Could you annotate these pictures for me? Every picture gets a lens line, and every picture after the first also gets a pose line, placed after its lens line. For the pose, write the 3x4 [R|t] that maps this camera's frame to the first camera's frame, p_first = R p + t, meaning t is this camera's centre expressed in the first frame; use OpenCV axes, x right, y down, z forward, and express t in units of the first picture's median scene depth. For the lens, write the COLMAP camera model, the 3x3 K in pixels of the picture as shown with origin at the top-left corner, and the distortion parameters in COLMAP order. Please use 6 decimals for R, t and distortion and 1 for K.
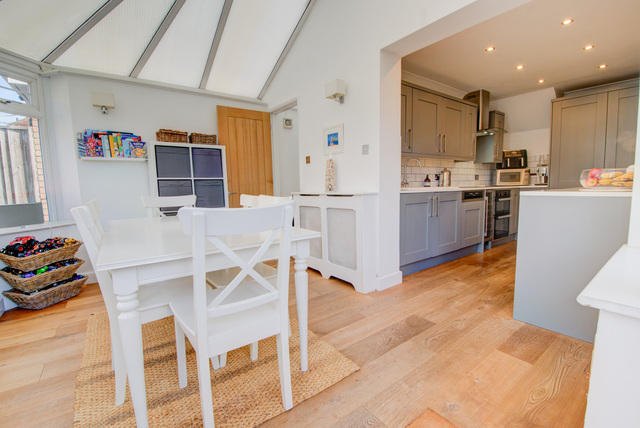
lens RADIAL K [[285.6, 0, 315.0], [0, 285.6, 218.0], [0, 0, 1]] dist [-0.018253, -0.002374]
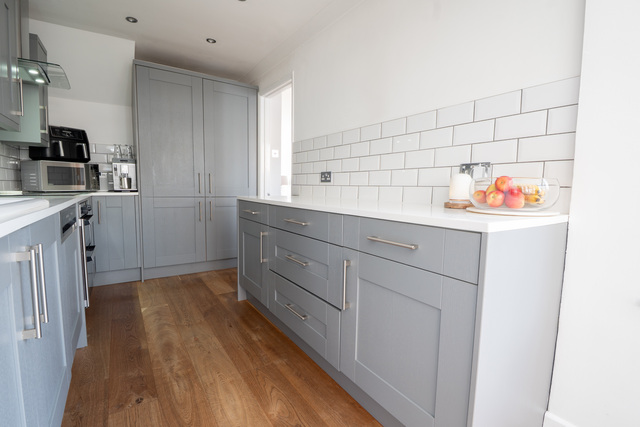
lens RADIAL K [[300.4, 0, 320.9], [0, 300.4, 214.3], [0, 0, 1]] dist [-0.005182, -0.001500]
pose [[0.031380, -0.065479, 0.997360, 0.144828], [0.090078, 0.993977, 0.062423, -0.072532], [-0.995440, 0.087881, 0.037089, 0.570564]]
